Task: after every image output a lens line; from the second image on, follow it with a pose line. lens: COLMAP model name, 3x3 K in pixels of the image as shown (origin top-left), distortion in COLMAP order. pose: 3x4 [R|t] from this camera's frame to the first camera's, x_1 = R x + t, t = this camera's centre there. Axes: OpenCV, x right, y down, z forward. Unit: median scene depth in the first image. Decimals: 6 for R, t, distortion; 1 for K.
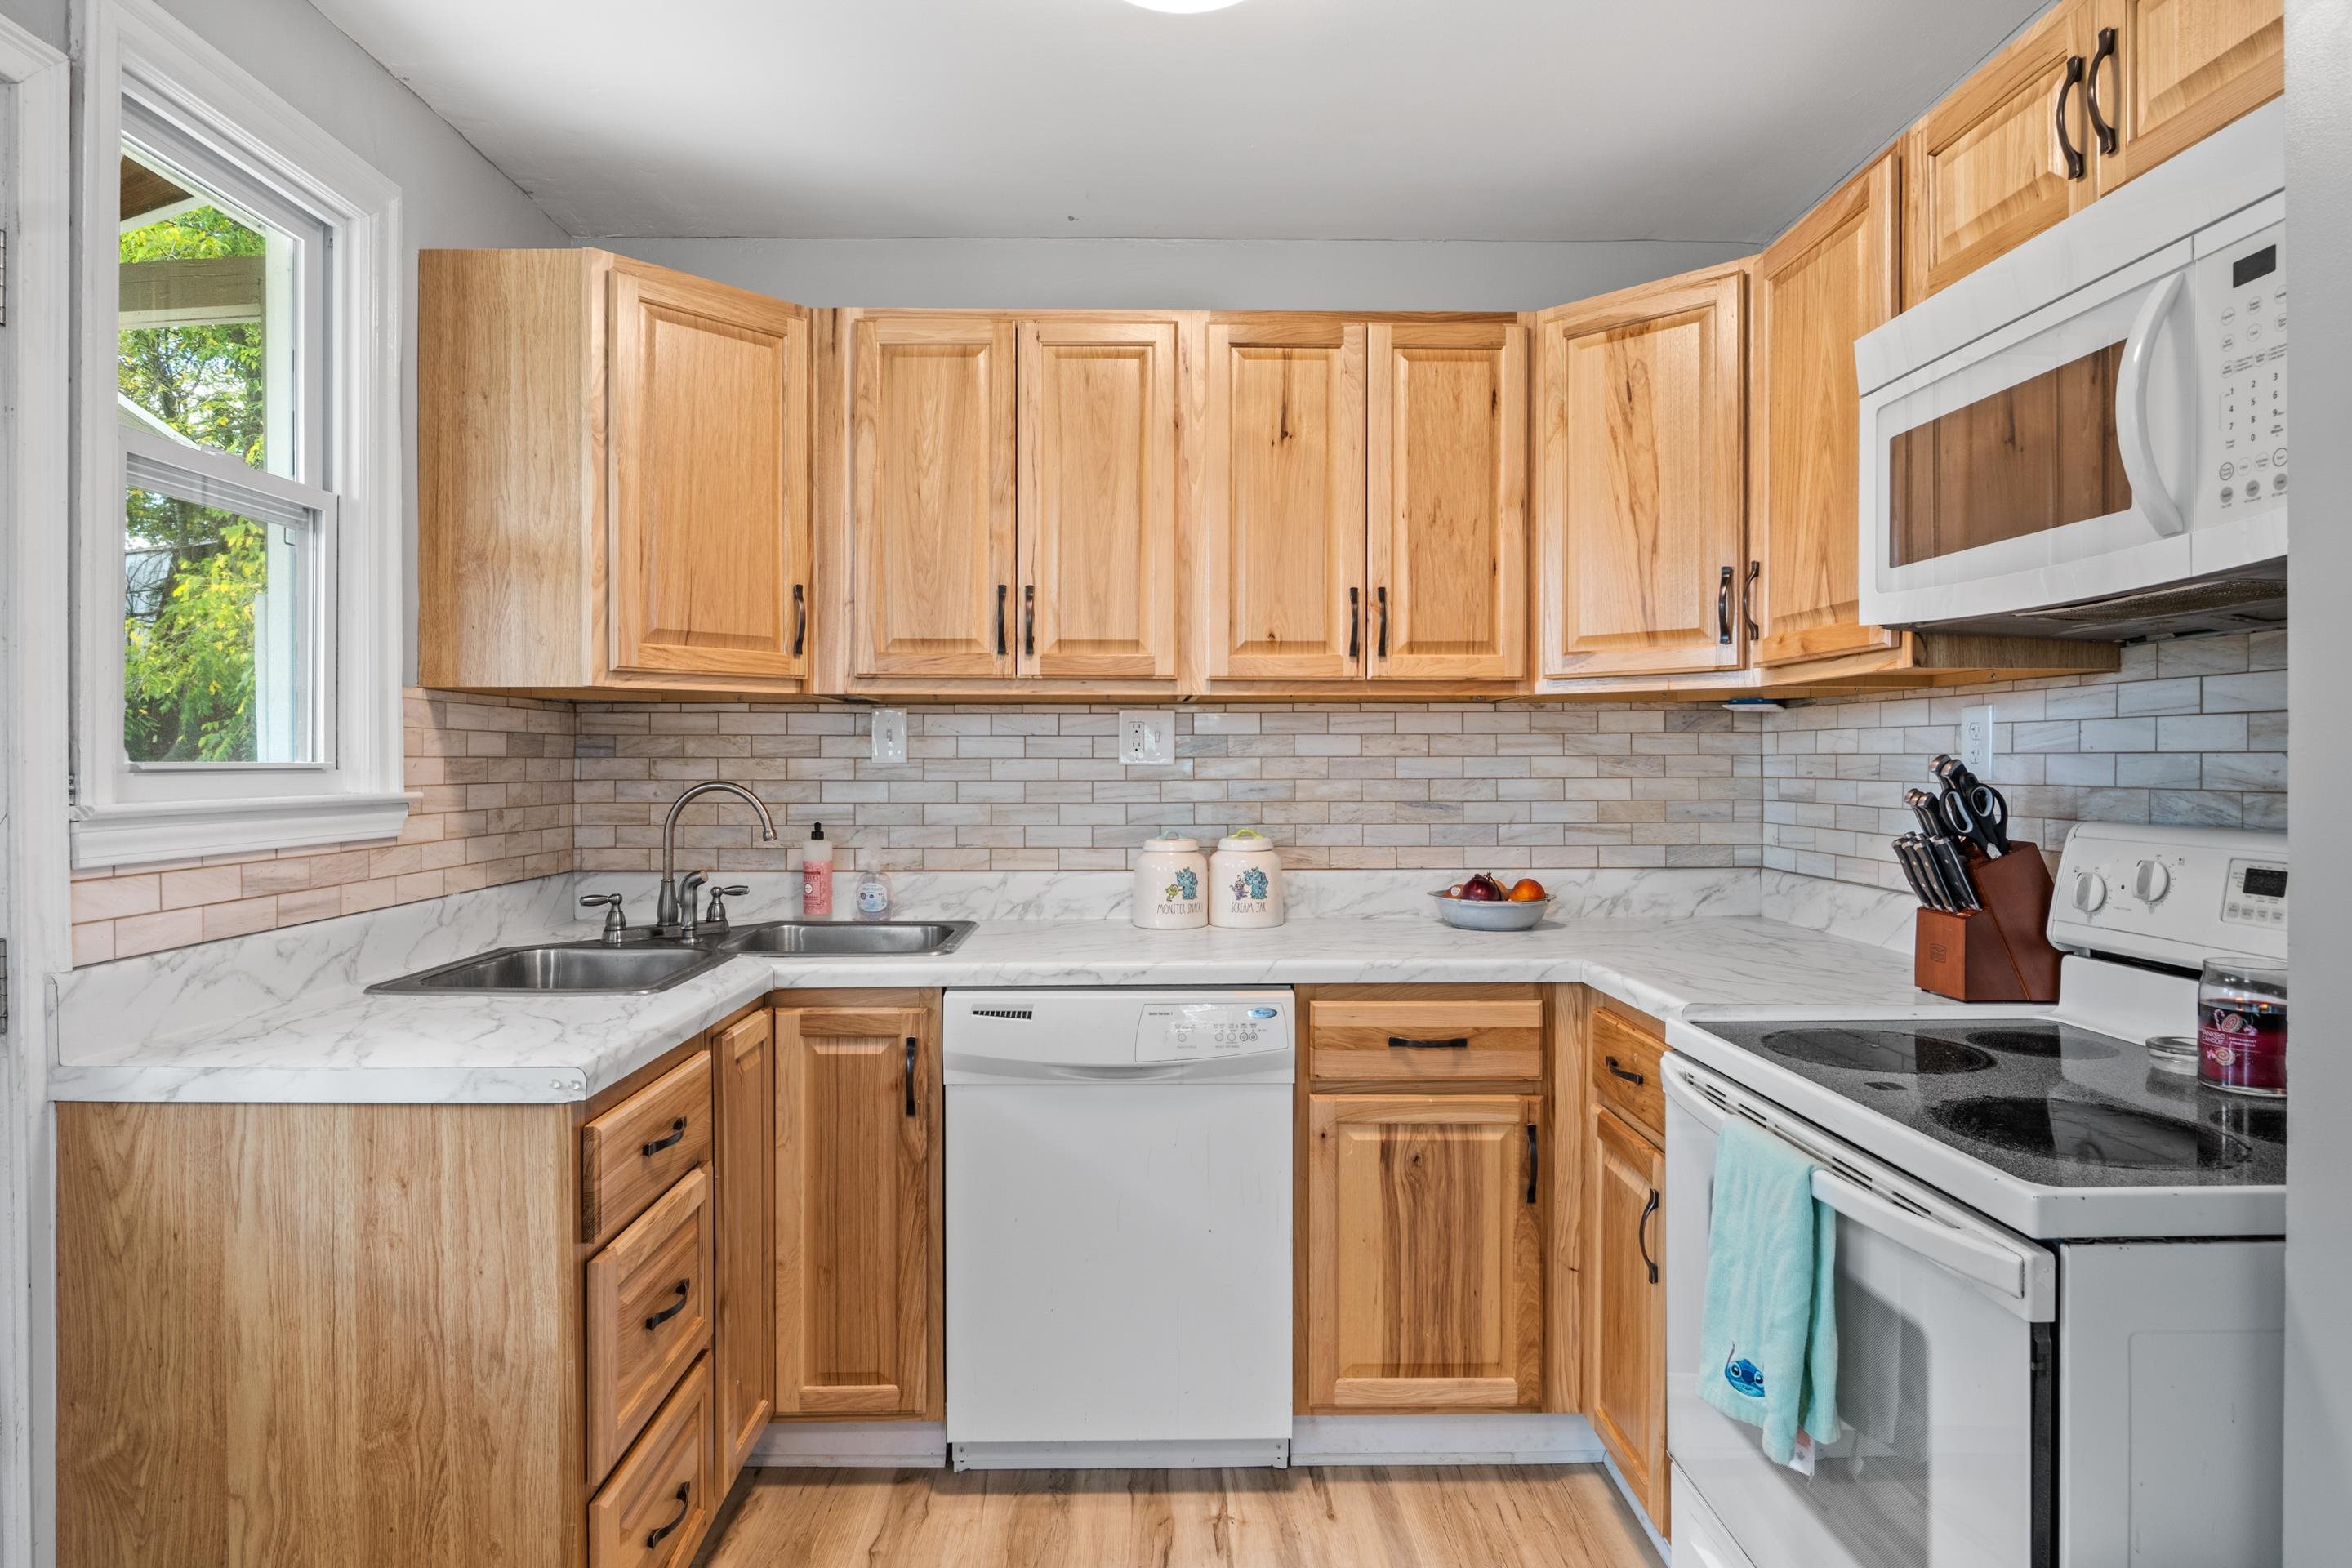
lens RADIAL K [[1299.6, 0, 1151.0], [0, 1299.6, 761.9], [0, 0, 1]] dist [-0.001676, -0.009663]
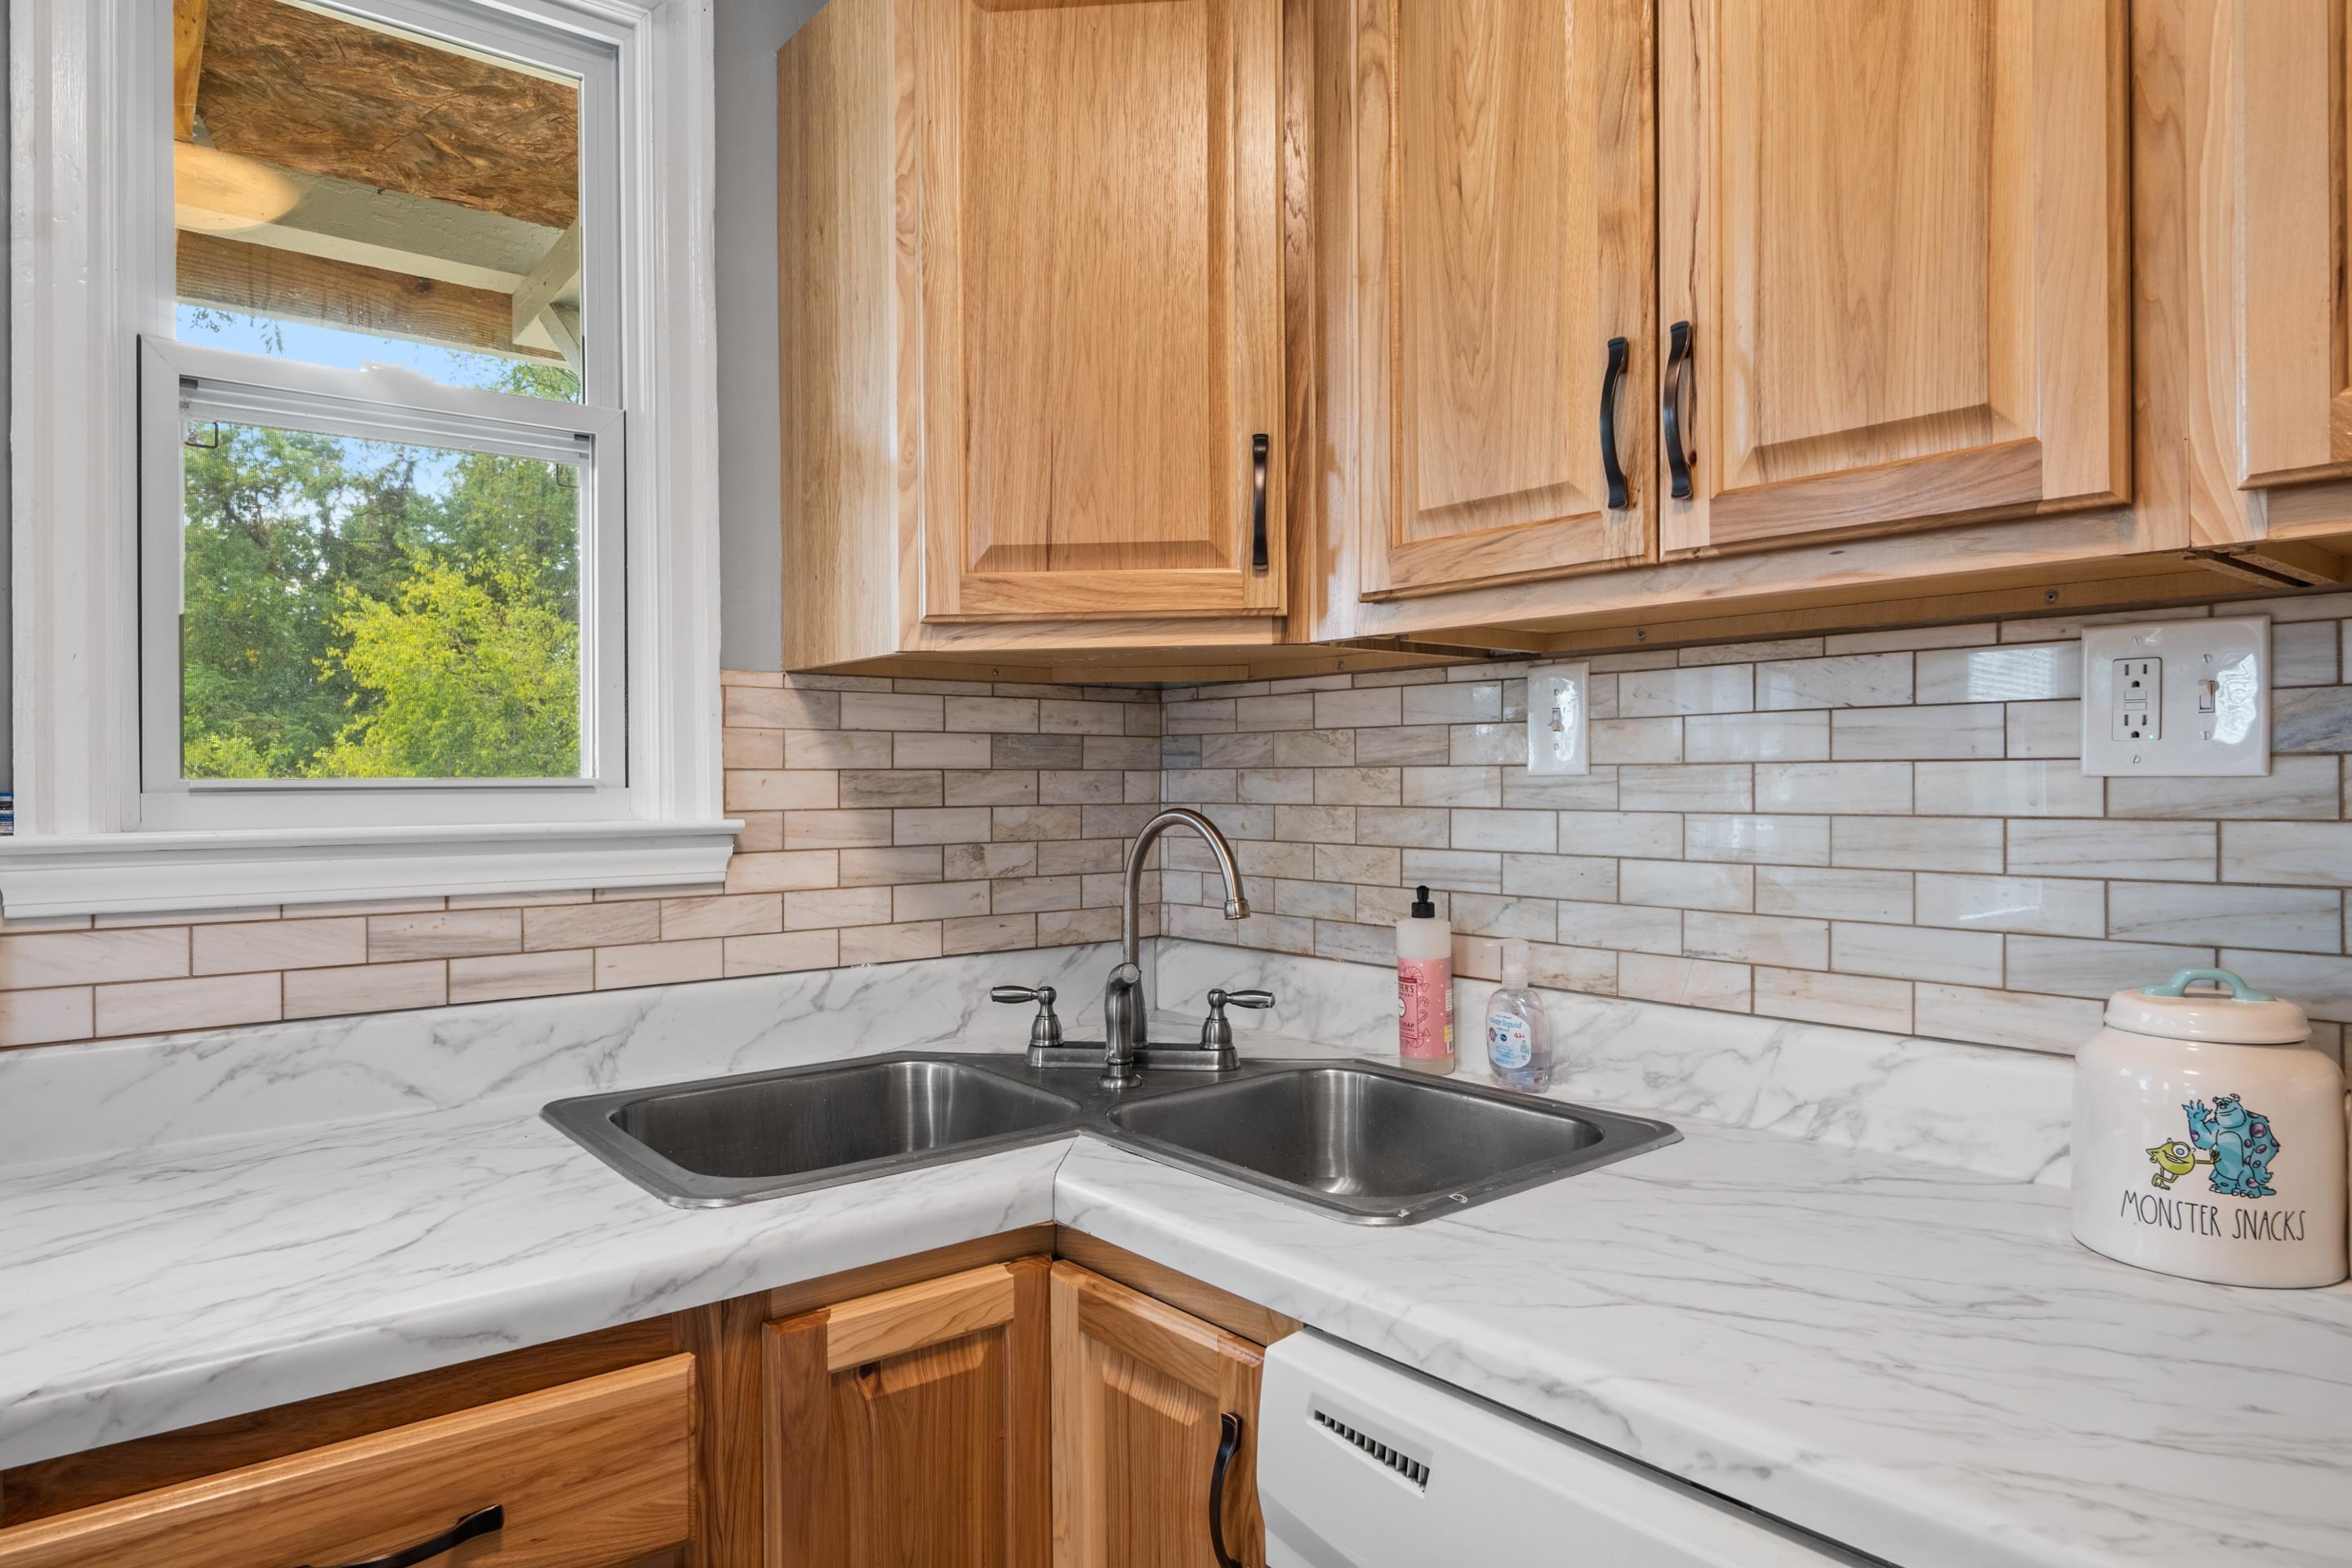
lens RADIAL K [[1390.6, 0, 1151.9], [0, 1390.6, 787.1], [0, 0, 1]] dist [-0.002657, -0.001234]
pose [[0.619077, 0.000791, -0.785330, 0.144574], [0.004574, 0.999979, 0.004613, 0.002761], [0.785317, -0.006448, 0.619060, 0.635920]]
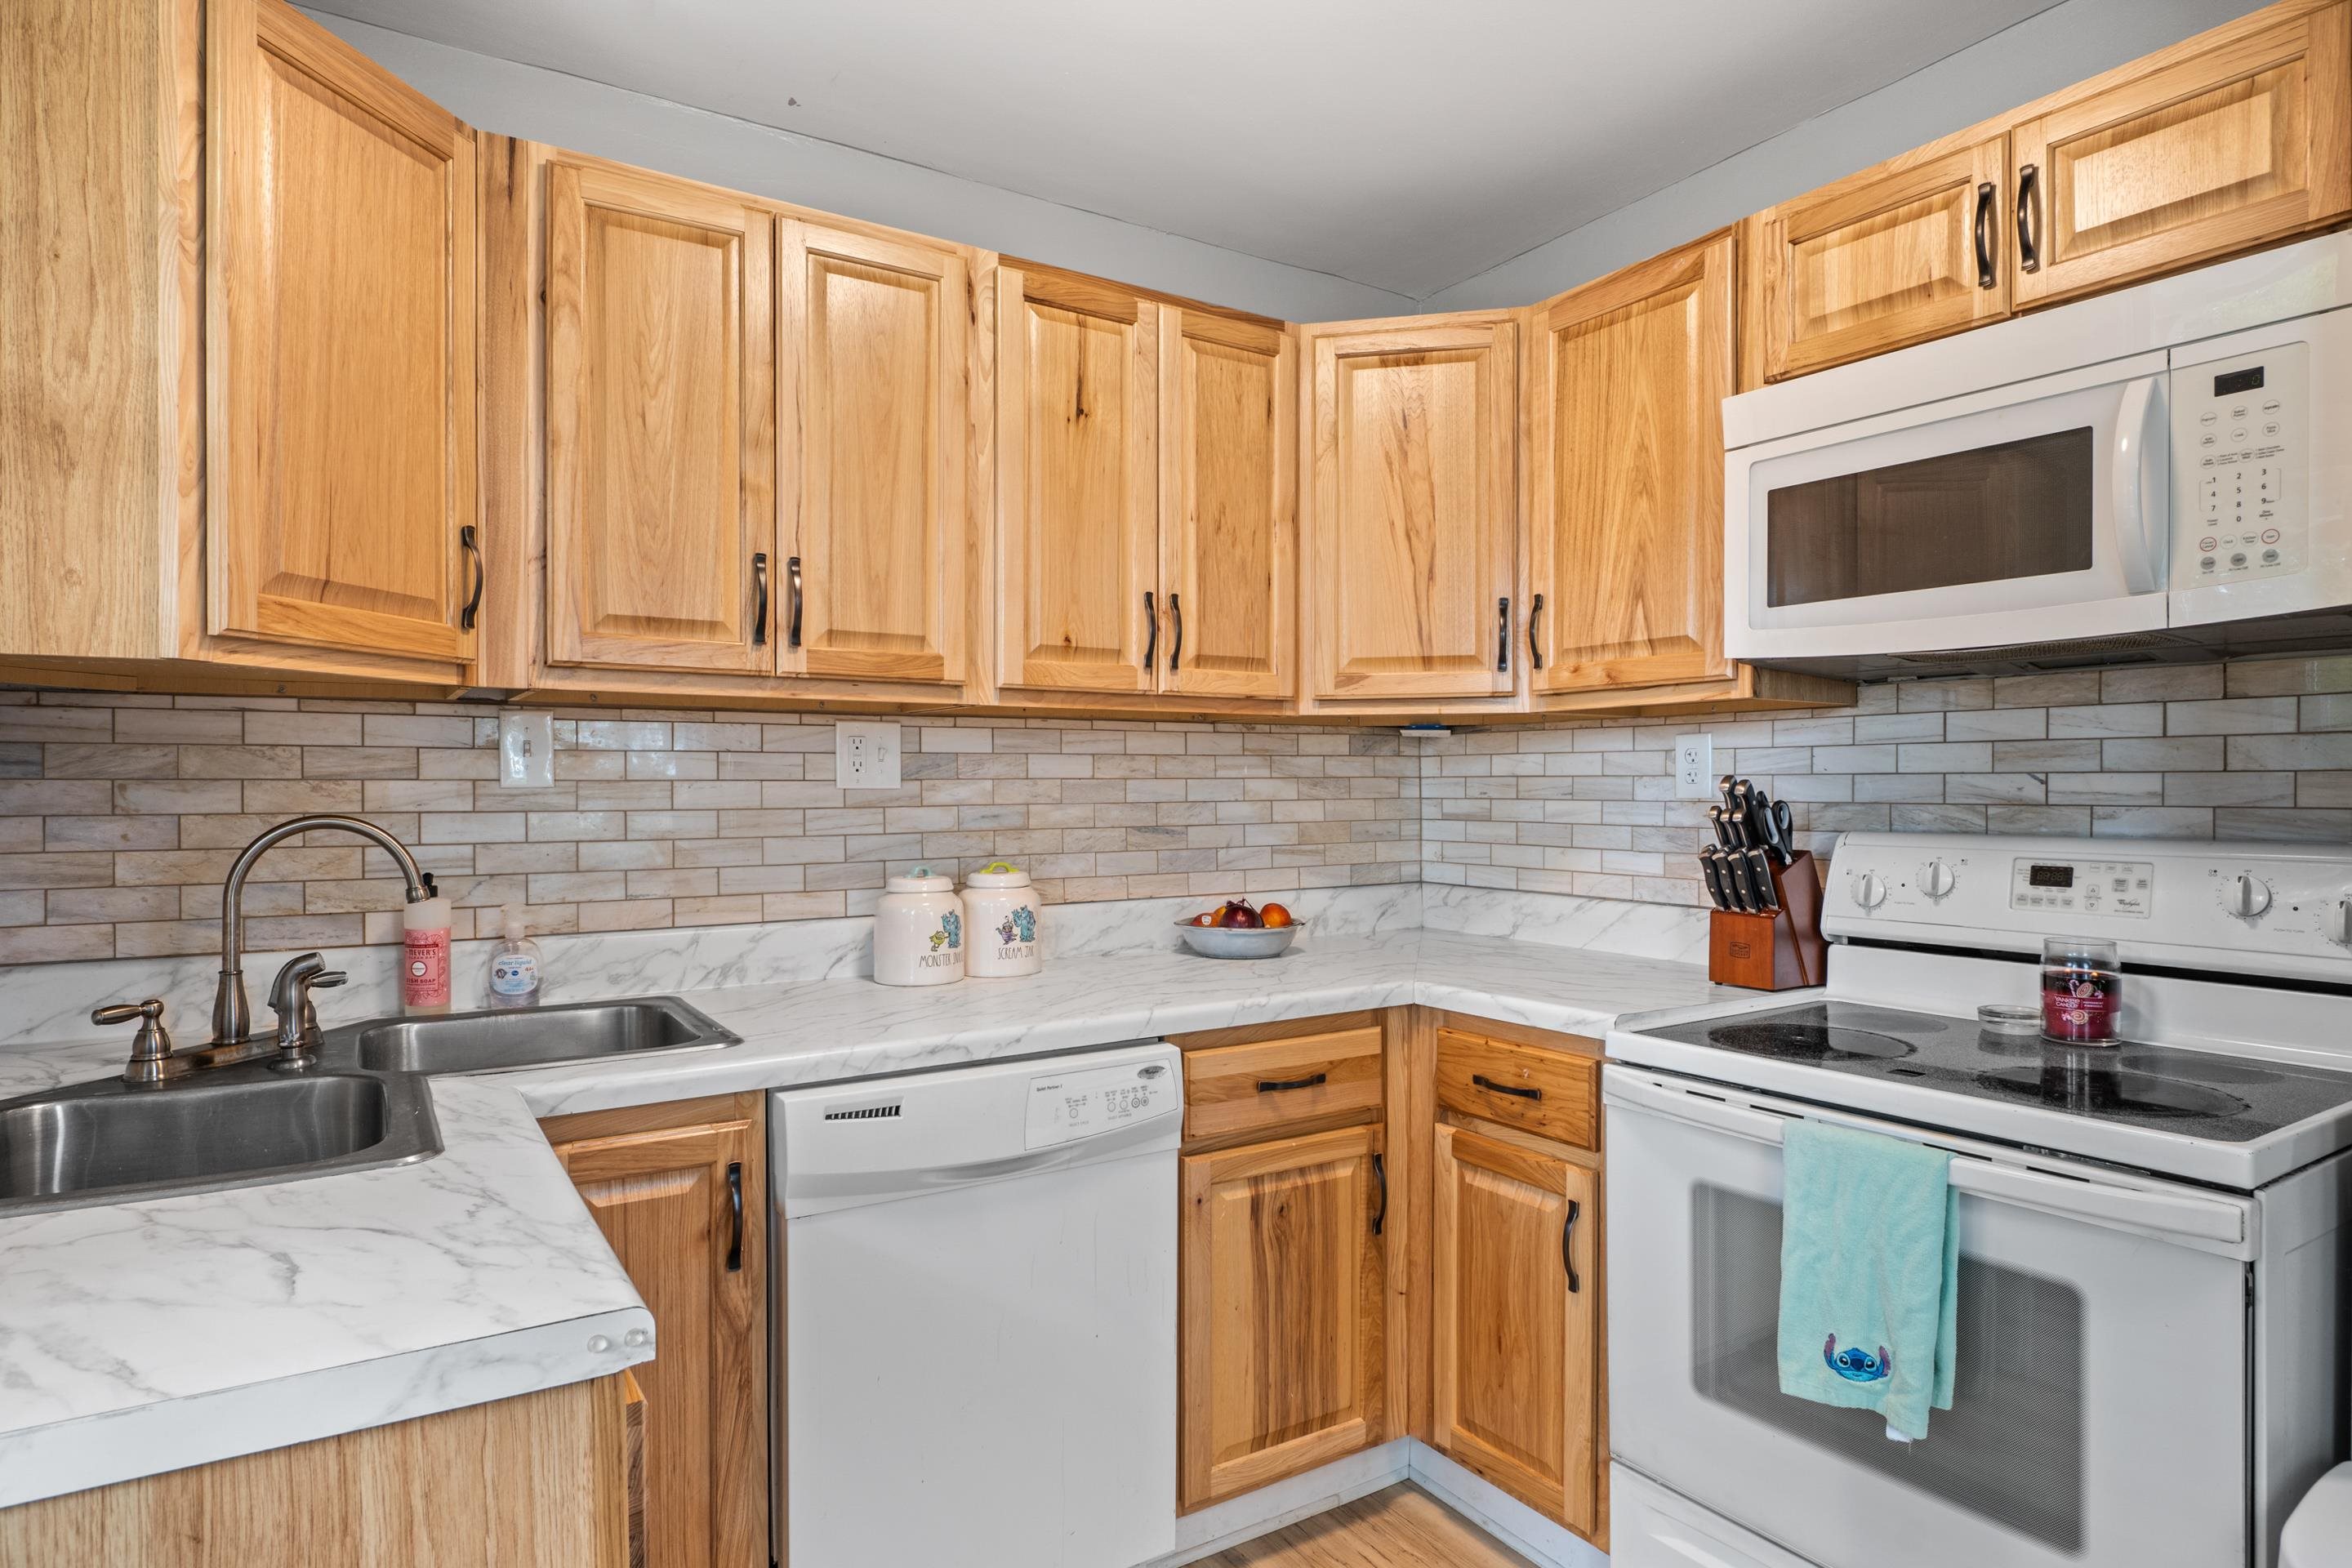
lens RADIAL K [[1304.3, 0, 1153.4], [0, 1304.3, 791.2], [0, 0, 1]] dist [-0.002115, -0.010882]
pose [[0.850929, -0.004403, 0.525262, -0.334545], [0.003153, 0.999990, 0.003274, 0.002144], [-0.525271, -0.001130, 0.850934, 0.232842]]
